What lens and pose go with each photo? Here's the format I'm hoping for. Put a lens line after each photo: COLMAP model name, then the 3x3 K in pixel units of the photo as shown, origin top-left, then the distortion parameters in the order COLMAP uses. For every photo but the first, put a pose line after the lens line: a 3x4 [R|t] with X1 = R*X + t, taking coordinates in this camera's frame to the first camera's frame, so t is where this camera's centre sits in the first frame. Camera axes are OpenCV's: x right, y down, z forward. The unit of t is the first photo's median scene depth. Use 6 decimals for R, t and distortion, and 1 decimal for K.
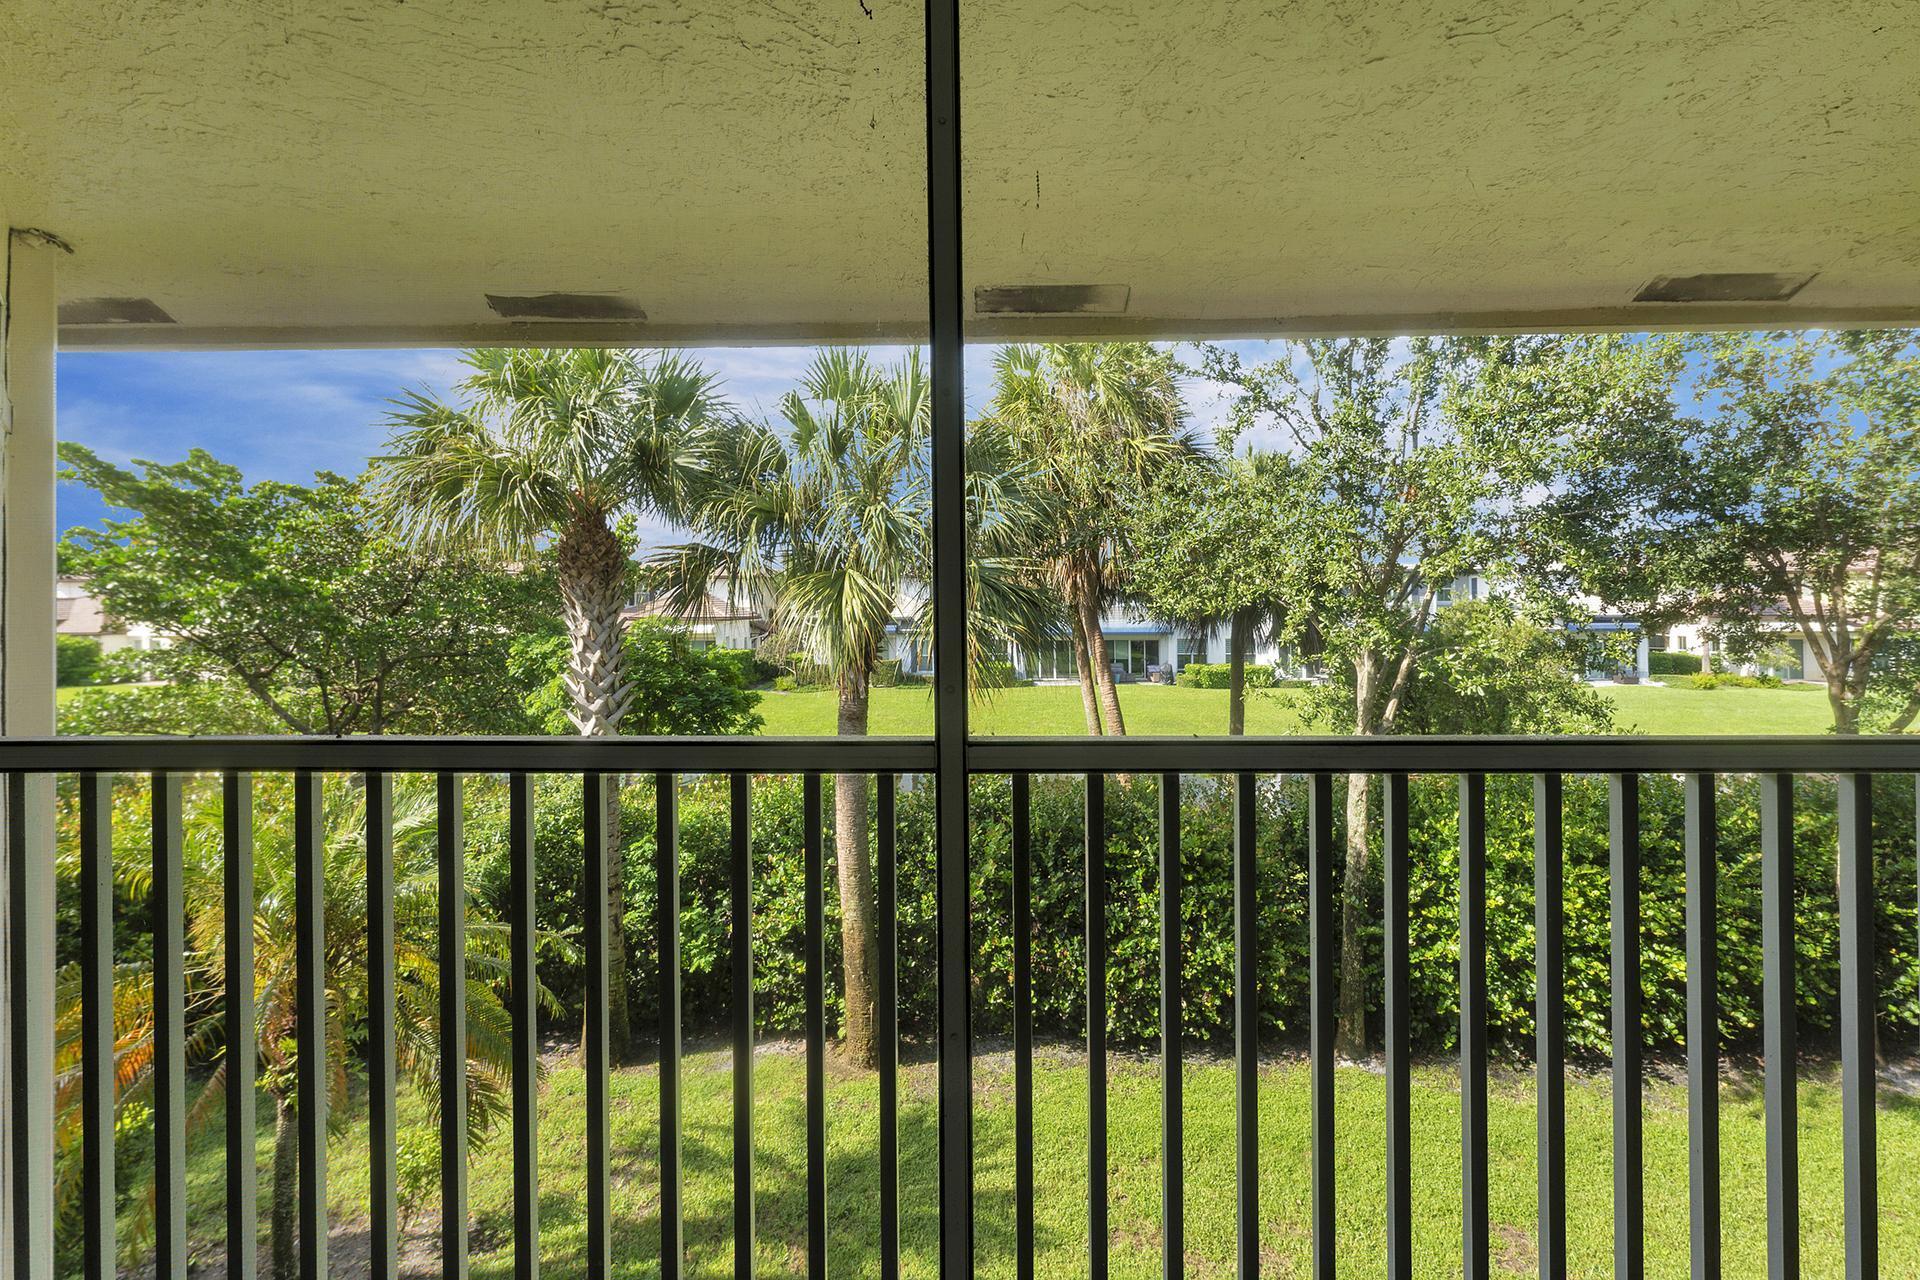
lens RADIAL K [[865.5, 0, 963.9], [0, 865.5, 592.6], [0, 0, 1]] dist [0.002450, -0.001982]
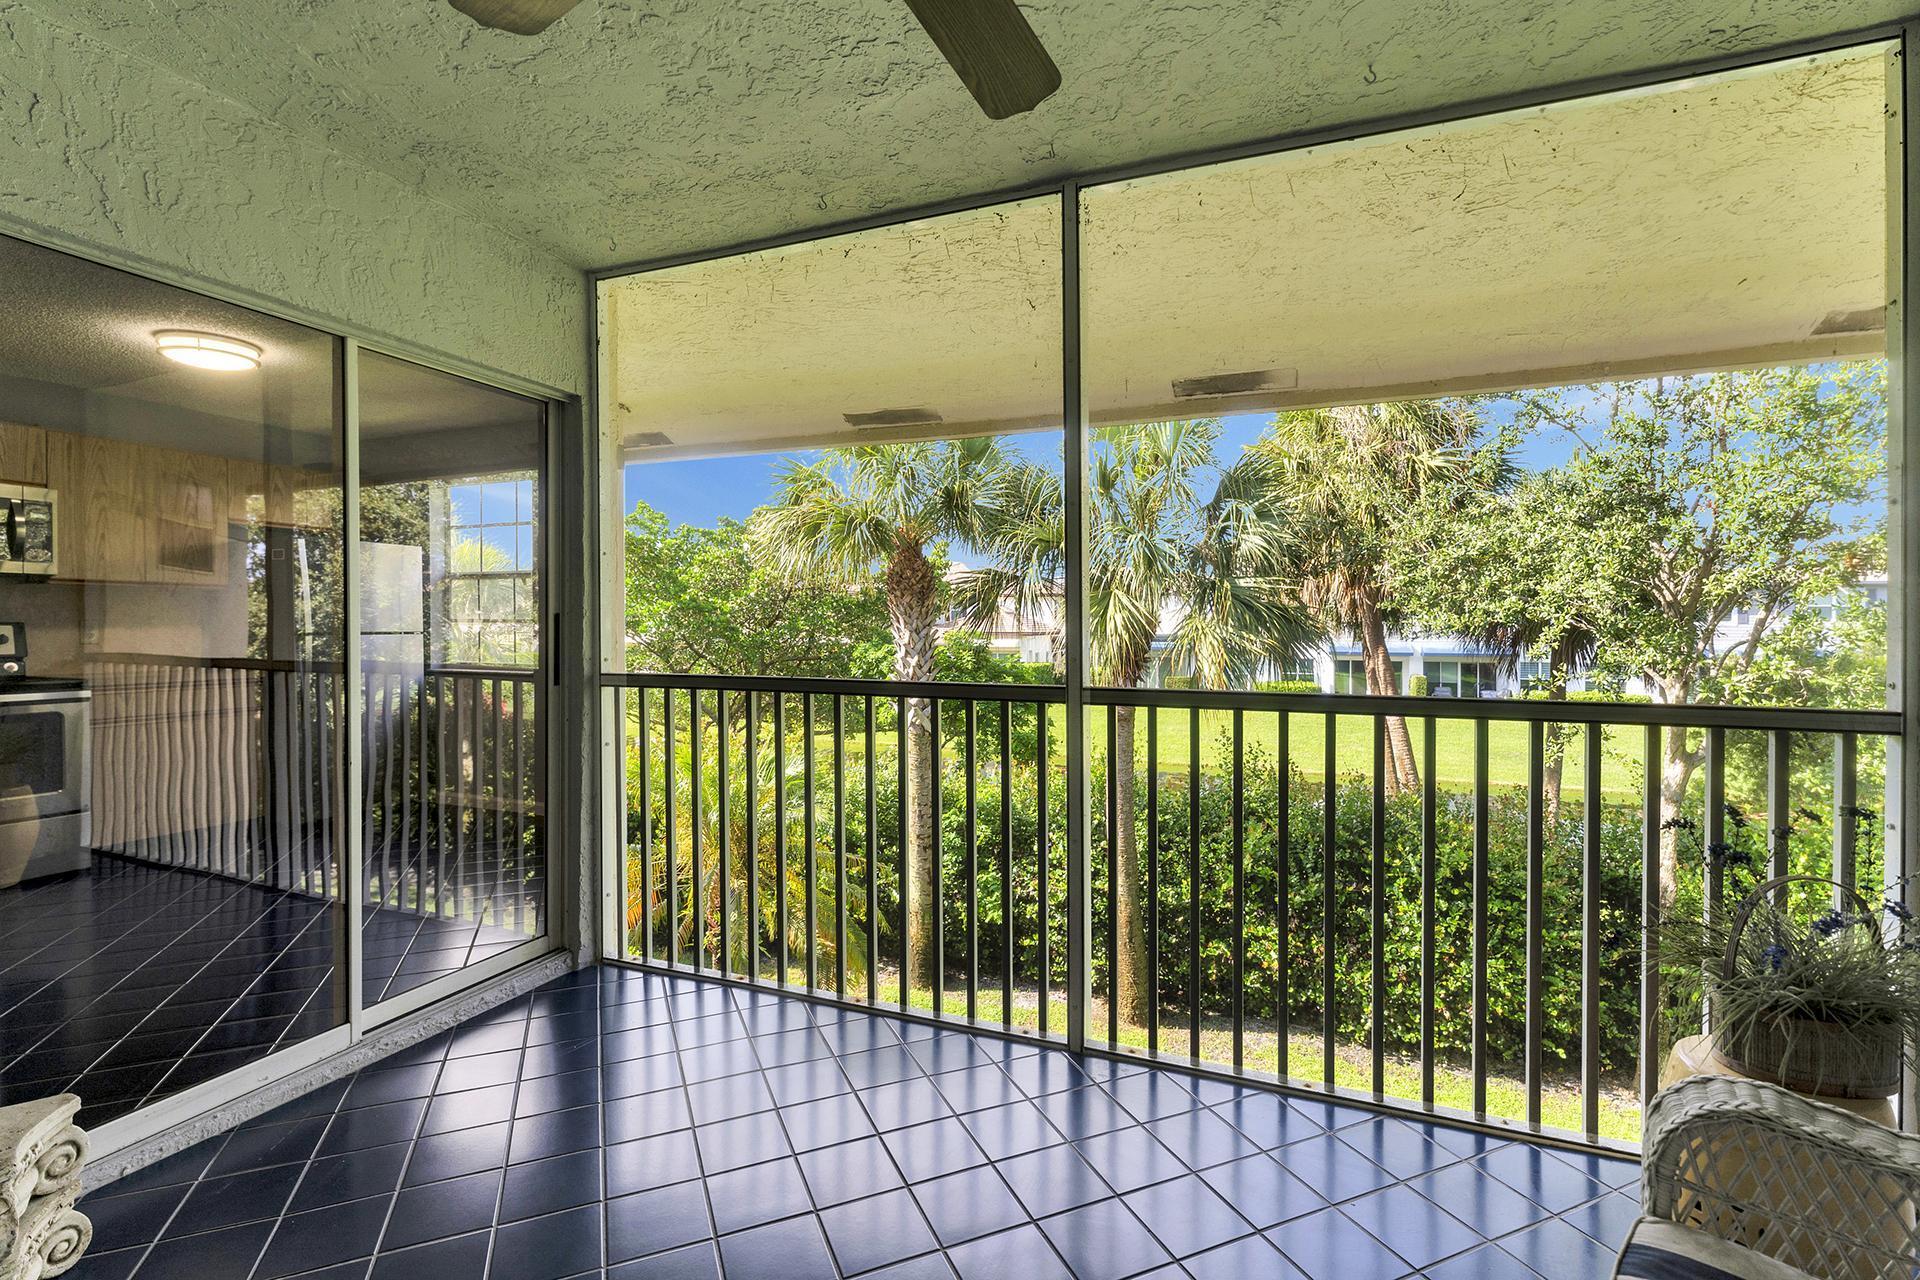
lens RADIAL K [[865.5, 0, 969.9], [0, 865.5, 624.0], [0, 0, 1]] dist [0.002450, -0.001982]
pose [[0.941915, 0.006314, -0.335791, 0.066069], [-0.000701, 0.999858, 0.016834, -0.000121], [0.335849, -0.015621, 0.941786, -0.141224]]
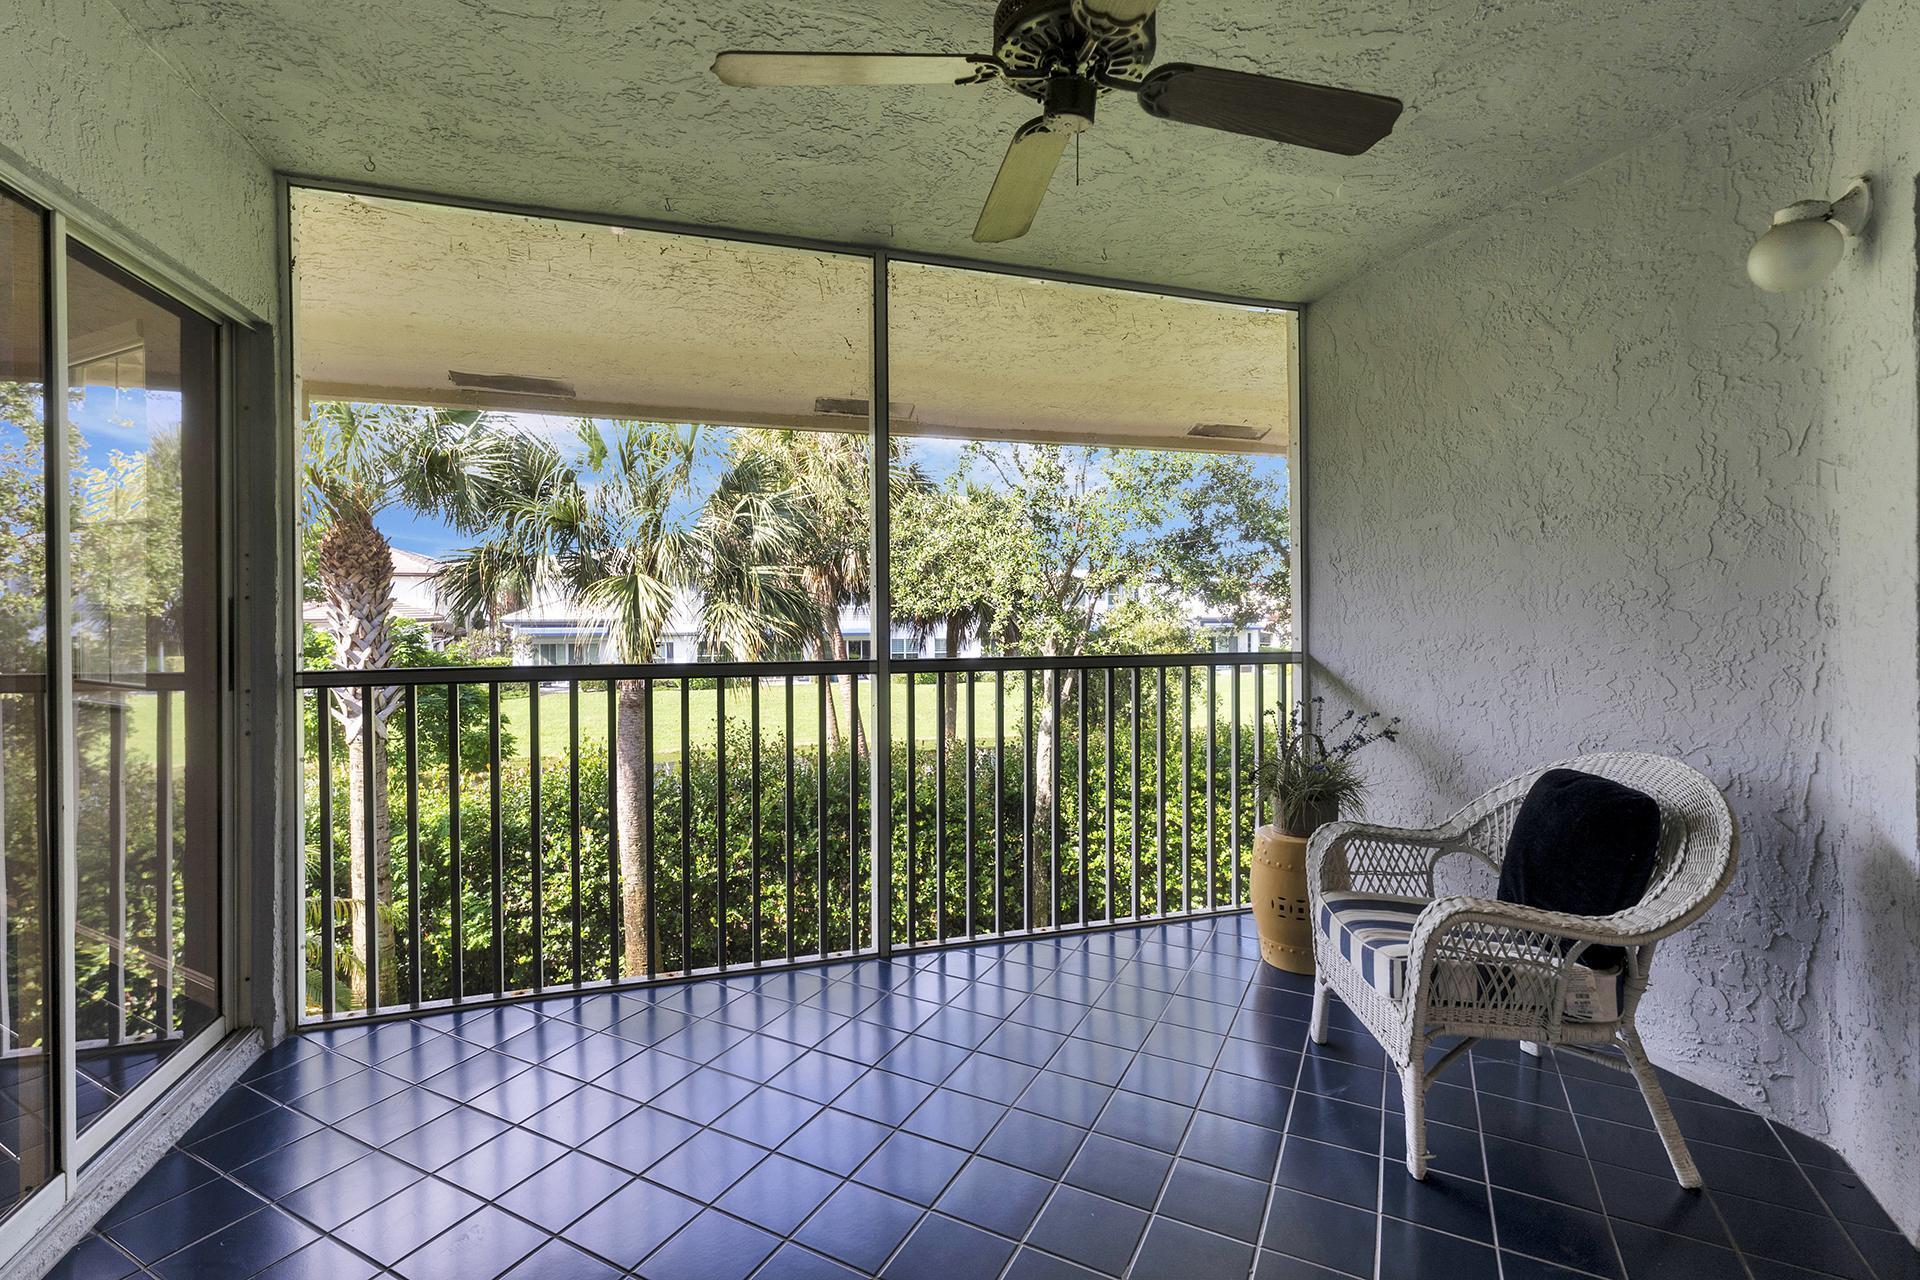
lens RADIAL K [[865.5, 0, 984.7], [0, 865.5, 599.1], [0, 0, 1]] dist [0.002450, -0.001982]
pose [[0.936980, 0.006951, 0.349314, -0.094022], [-0.008647, 0.999957, 0.003294, -0.001116], [-0.349277, -0.006107, 0.937000, -0.210146]]
